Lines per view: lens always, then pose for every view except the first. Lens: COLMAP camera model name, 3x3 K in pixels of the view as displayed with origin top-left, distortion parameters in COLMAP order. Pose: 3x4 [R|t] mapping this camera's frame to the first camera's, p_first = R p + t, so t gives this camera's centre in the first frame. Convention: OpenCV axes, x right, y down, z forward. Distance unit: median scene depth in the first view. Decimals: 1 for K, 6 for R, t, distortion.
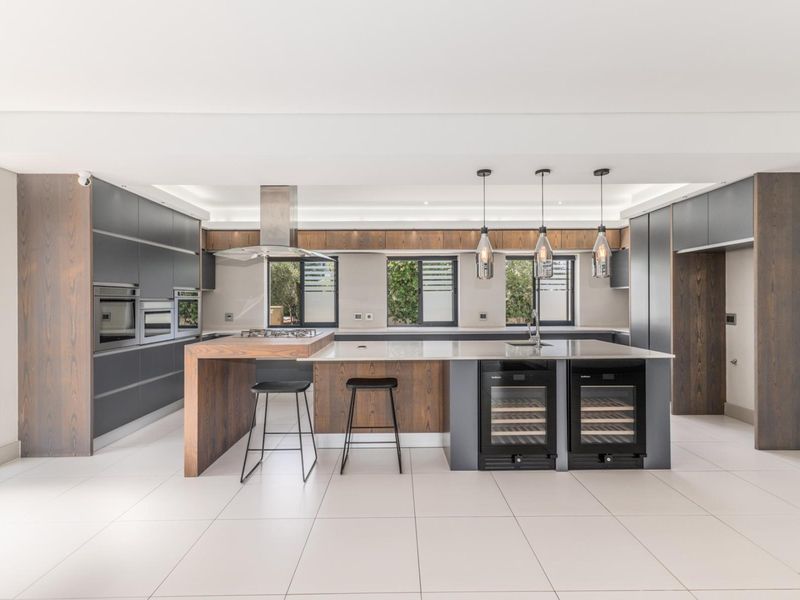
lens RADIAL K [[395.6, 0, 400.0], [0, 395.6, 300.0], [0, 0, 1]] dist [0.016290, 0.000146]
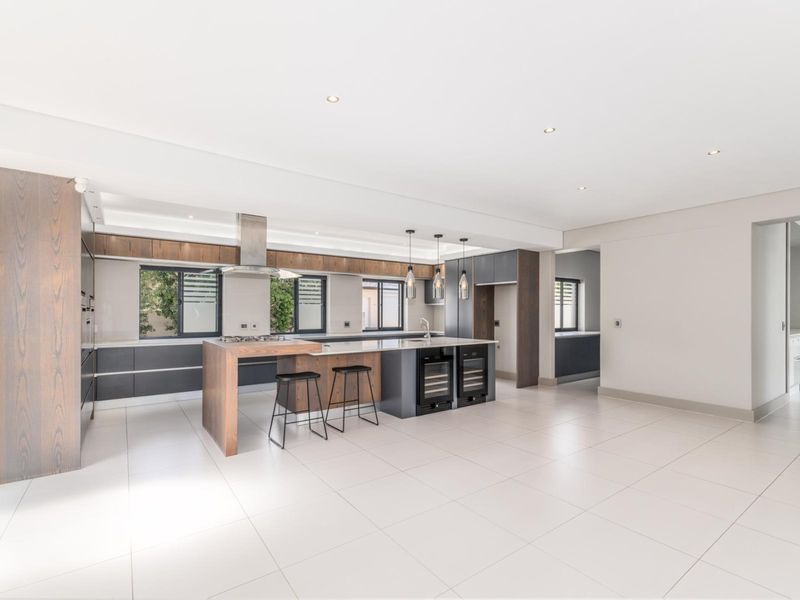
lens RADIAL K [[388.1, 0, 400.4], [0, 388.1, 312.9], [0, 0, 1]] dist [0.006595, 0.000781]
pose [[0.815401, 0.005250, 0.578872, -0.688588], [-0.006220, 0.999981, -0.000308, 0.004844], [-0.578863, -0.003350, 0.815418, -0.227910]]
